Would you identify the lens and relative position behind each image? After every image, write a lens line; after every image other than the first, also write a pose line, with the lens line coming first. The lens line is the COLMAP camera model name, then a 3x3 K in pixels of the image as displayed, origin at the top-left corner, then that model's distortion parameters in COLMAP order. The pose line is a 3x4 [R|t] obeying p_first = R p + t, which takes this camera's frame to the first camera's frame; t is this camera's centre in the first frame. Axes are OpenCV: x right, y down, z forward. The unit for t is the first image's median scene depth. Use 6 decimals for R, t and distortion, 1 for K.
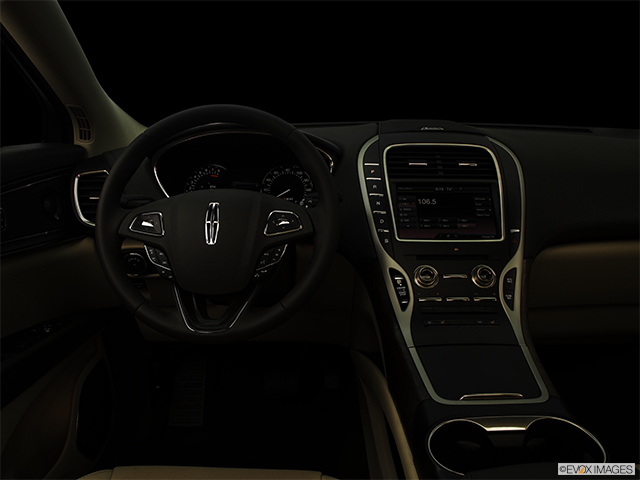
lens RADIAL K [[490.4, 0, 320.0], [0, 490.4, 240.0], [0, 0, 1]] dist [-0.101297, -0.000509]
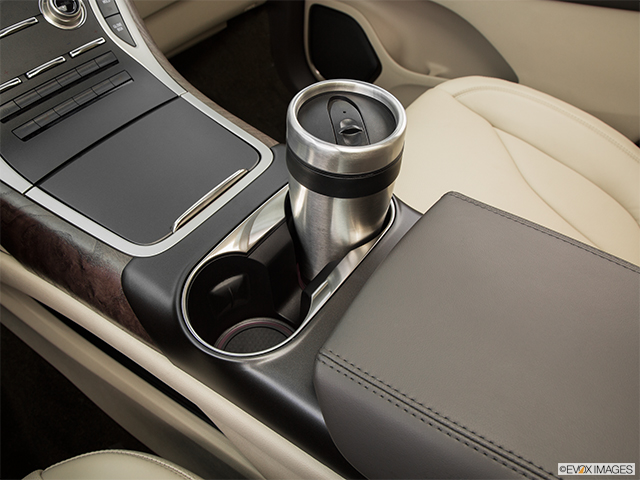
lens RADIAL K [[524.6, 0, 320.0], [0, 524.6, 240.0], [0, 0, 1]] dist [-0.082562, 0.018327]
pose [[0.577549, -0.597904, 0.555831, 0.023758], [0.231078, 0.772757, 0.591143, 0.004712], [-0.782969, -0.212973, 0.584467, 0.346024]]
